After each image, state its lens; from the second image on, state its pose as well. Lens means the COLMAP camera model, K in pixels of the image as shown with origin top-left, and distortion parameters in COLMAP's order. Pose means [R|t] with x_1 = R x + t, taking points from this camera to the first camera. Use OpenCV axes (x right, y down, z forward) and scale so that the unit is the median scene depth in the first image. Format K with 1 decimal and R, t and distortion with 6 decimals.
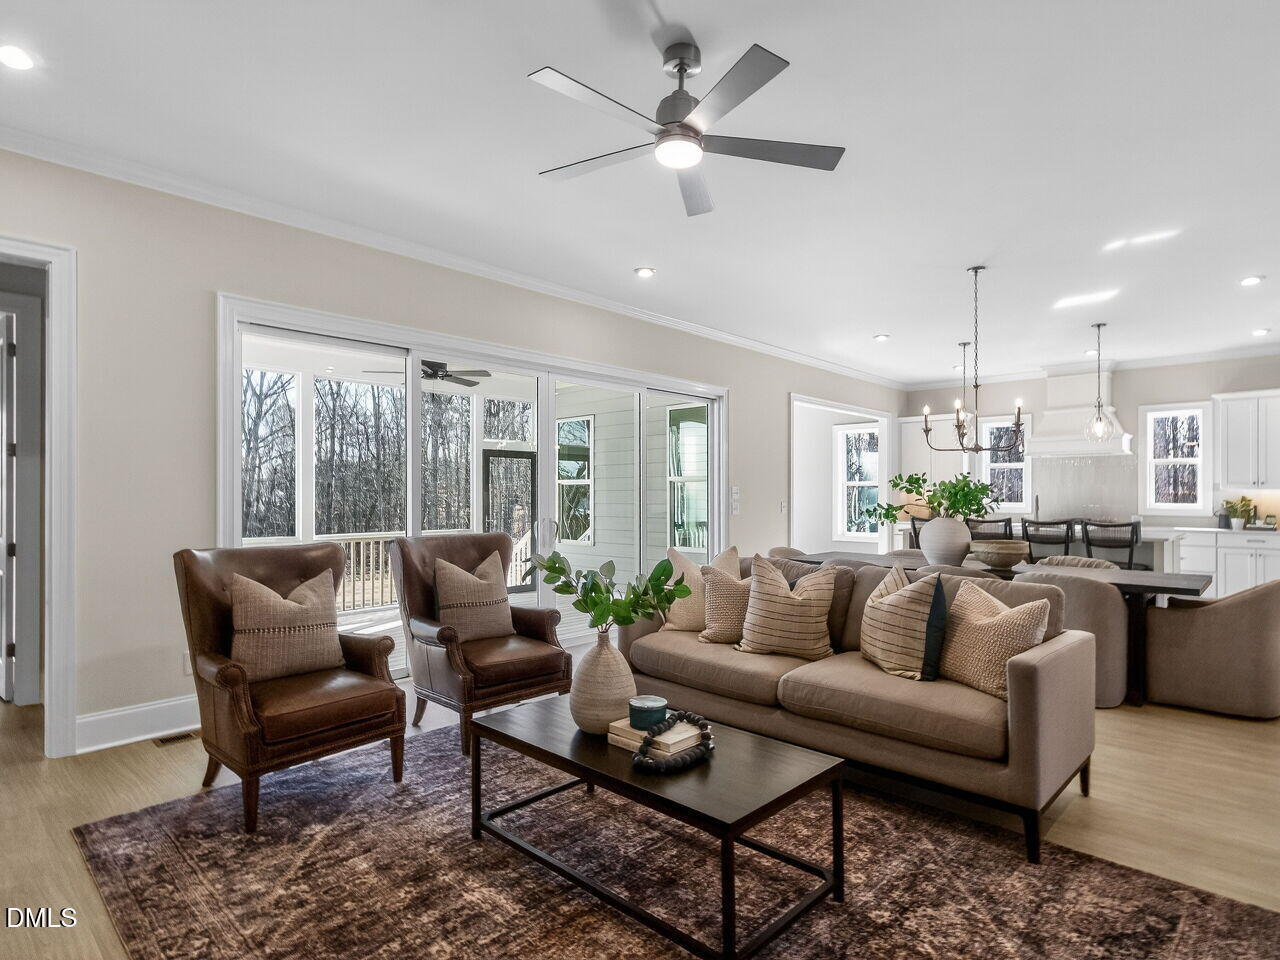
lens RADIAL K [[705.1, 0, 637.4], [0, 705.1, 488.0], [0, 0, 1]] dist [0.002088, -0.000462]
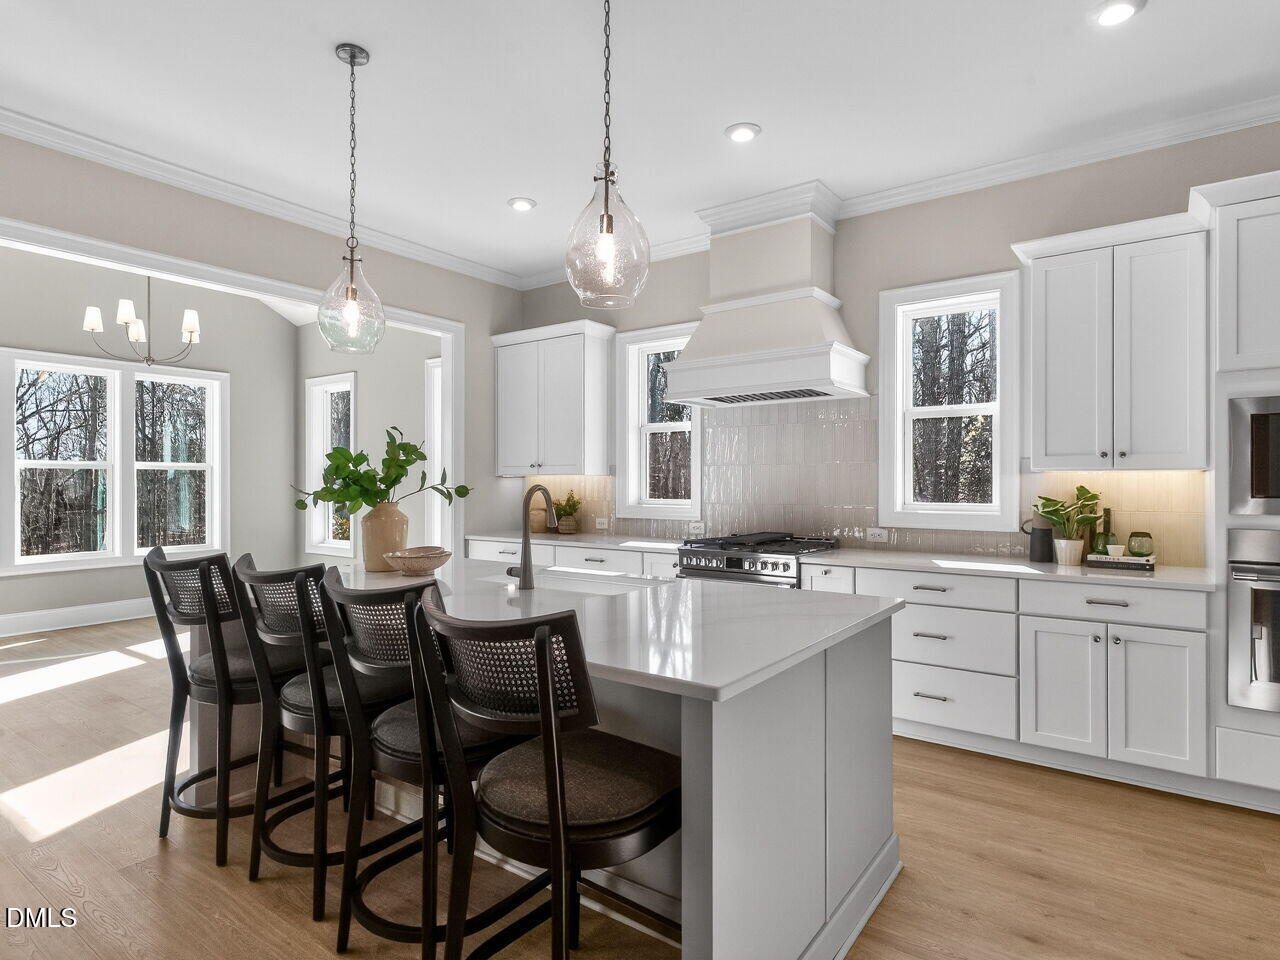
lens RADIAL K [[706.4, 0, 640.0], [0, 706.4, 480.0], [0, 0, 1]] dist [0.001545, 0.000906]
pose [[0.992083, 0.000538, 0.125580, 0.522989], [-0.000781, 0.999998, 0.001888, 0.006716], [-0.125578, -0.001971, 0.992082, 0.590642]]
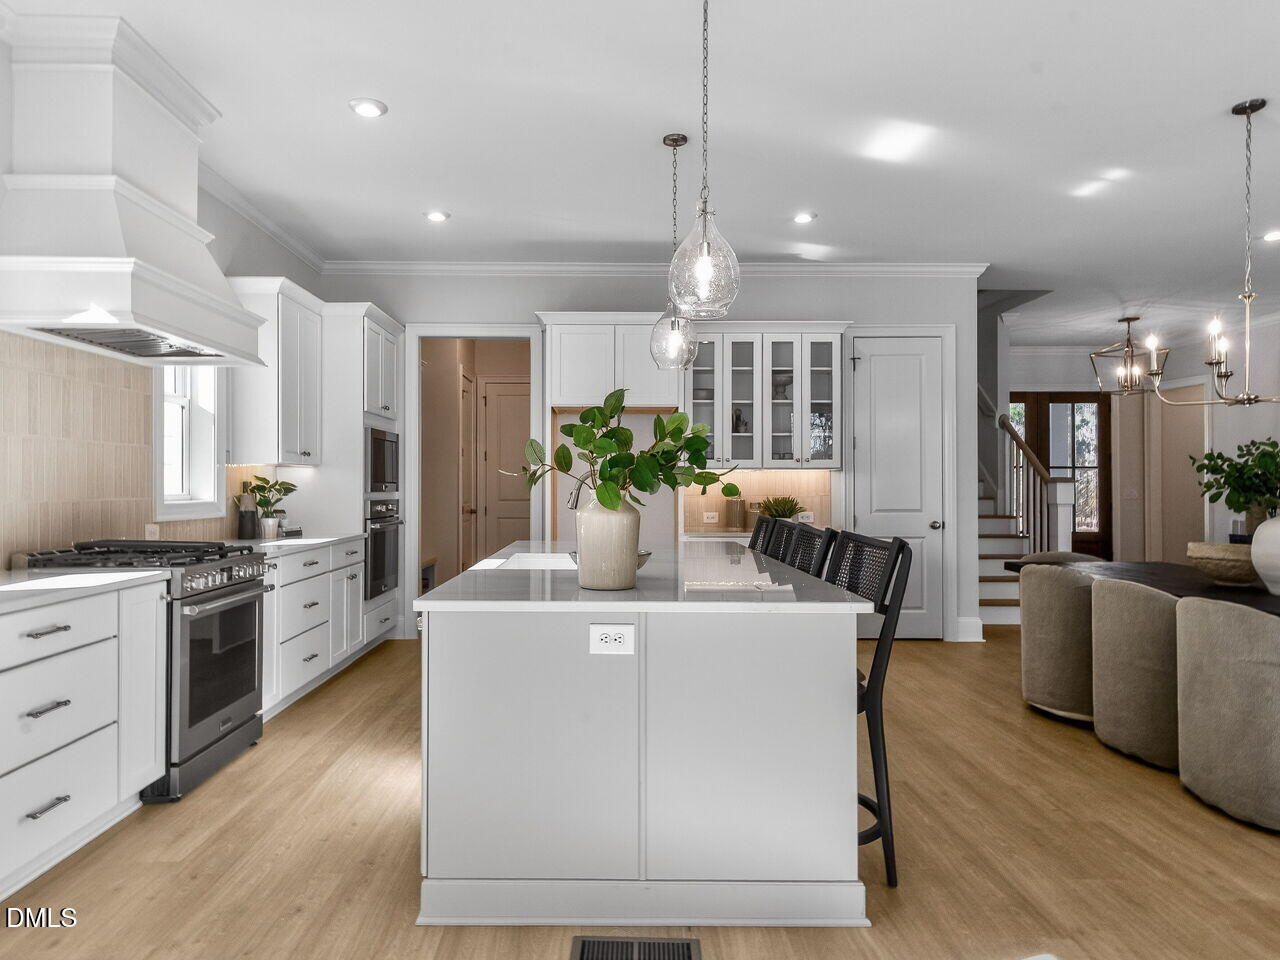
lens RADIAL K [[812.2, 0, 604.4], [0, 812.2, 477.4], [0, 0, 1]] dist [-0.000599, -0.000535]
pose [[-0.678091, 0.003926, 0.734968, 0.218830], [-0.007674, 0.999893, -0.012421, 0.017917], [-0.734938, -0.014063, -0.677988, 1.183867]]
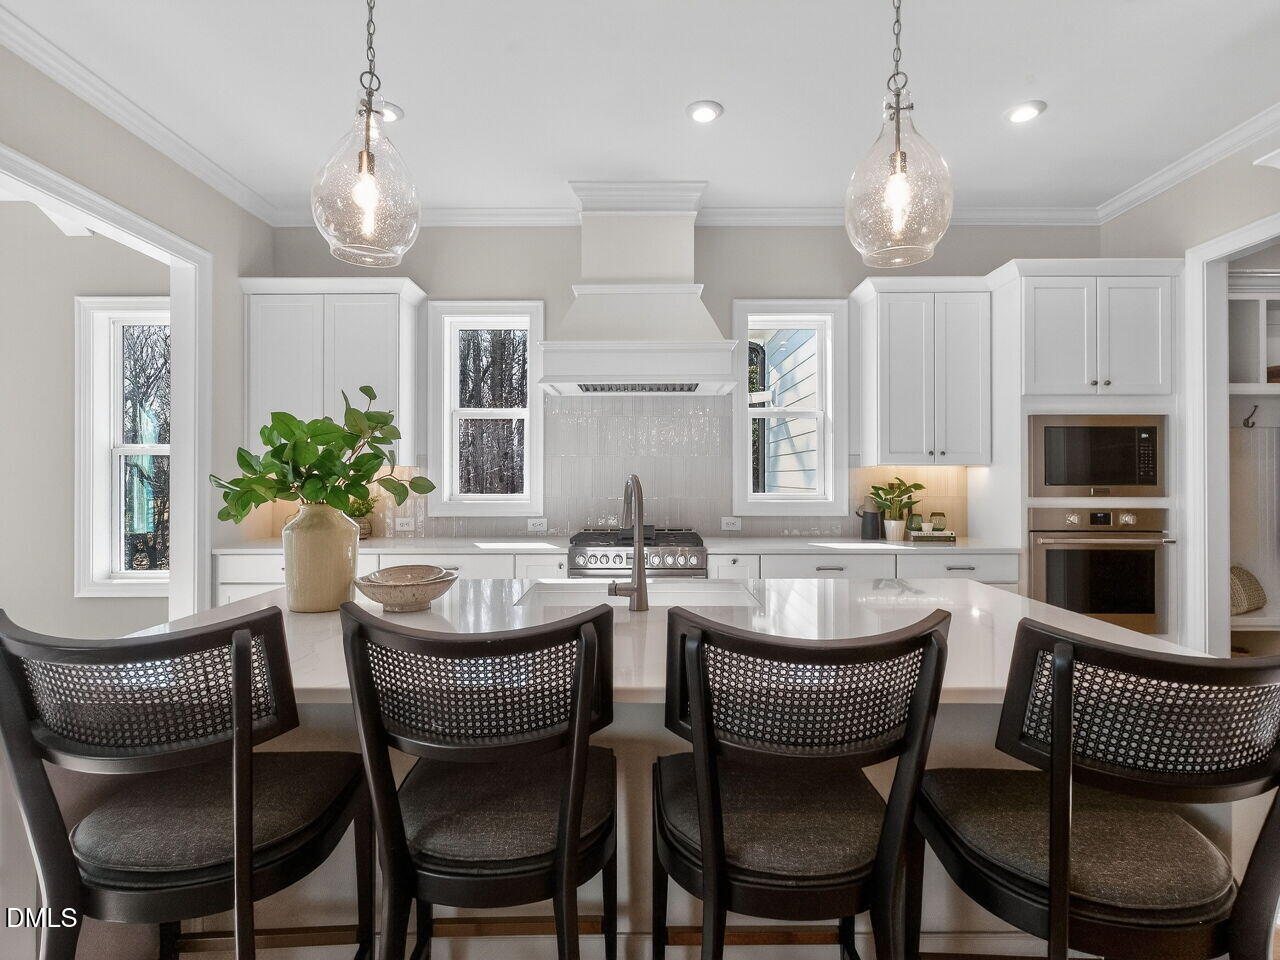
lens RADIAL K [[655.7, 0, 635.6], [0, 655.7, 475.0], [0, 0, 1]] dist [-0.000180, -0.001026]
pose [[0.731557, -0.000014, 0.681780, 0.359324], [-0.002336, 0.999994, 0.002527, 0.008150], [-0.681776, -0.003441, 0.731553, 0.744380]]
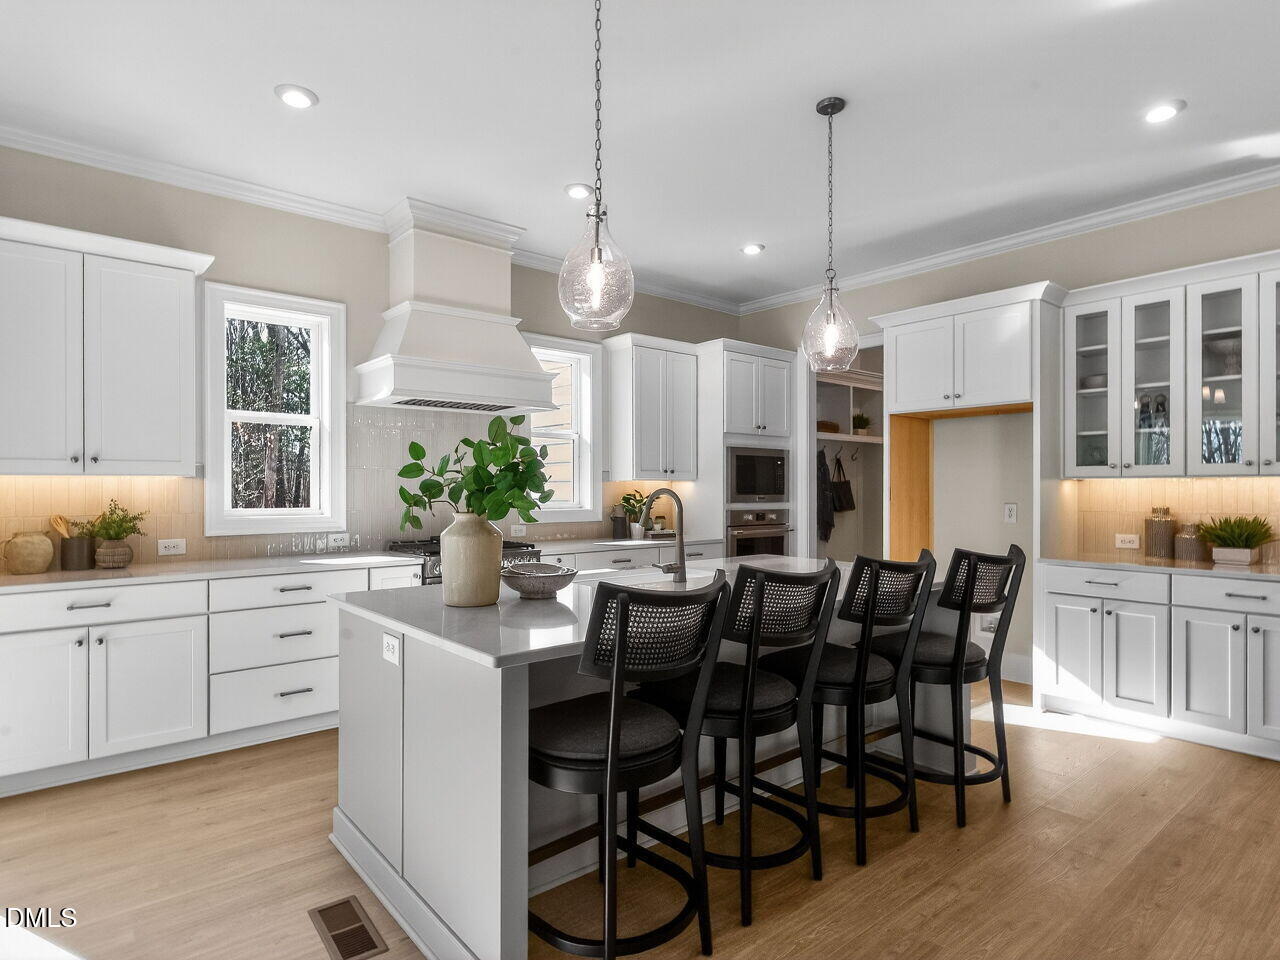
lens RADIAL K [[705.1, 0, 637.4], [0, 705.1, 488.0], [0, 0, 1]] dist [0.002088, -0.000462]
pose [[0.122929, -0.000280, 0.992415, 0.169440], [-0.004500, 0.999990, 0.000839, 0.008729], [-0.992405, -0.004569, 0.122927, 0.882689]]
